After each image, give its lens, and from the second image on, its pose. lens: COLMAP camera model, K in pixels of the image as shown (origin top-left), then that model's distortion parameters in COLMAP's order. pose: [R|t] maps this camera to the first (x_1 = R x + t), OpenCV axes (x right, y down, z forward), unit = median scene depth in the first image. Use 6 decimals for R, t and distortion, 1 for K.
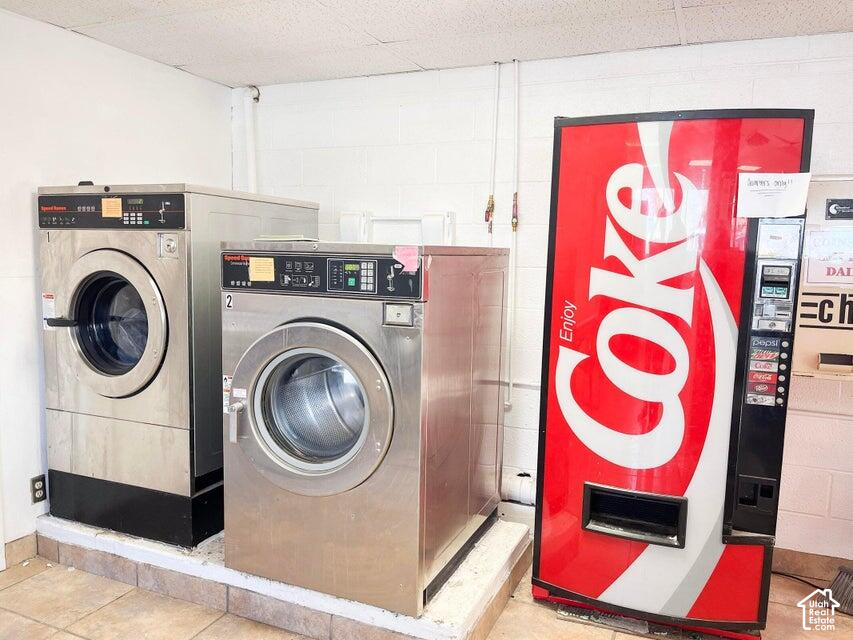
lens RADIAL K [[654.8, 0, 427.3], [0, 654.8, 323.6], [0, 0, 1]] dist [0.052089, -0.050936]
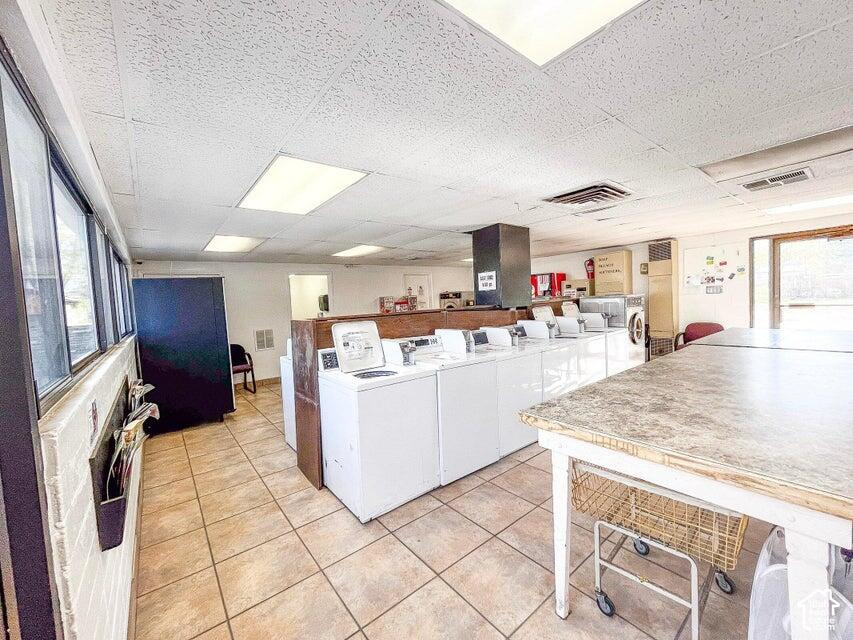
lens RADIAL K [[344.3, 0, 426.7], [0, 344.3, 320.7], [0, 0, 1]] dist [-0.011743, -0.000706]
pose [[0.881226, -0.039681, -0.471027, 0.968997], [0.020632, 0.998749, -0.045538, 0.239399], [0.472245, 0.030411, 0.880942, -2.251691]]
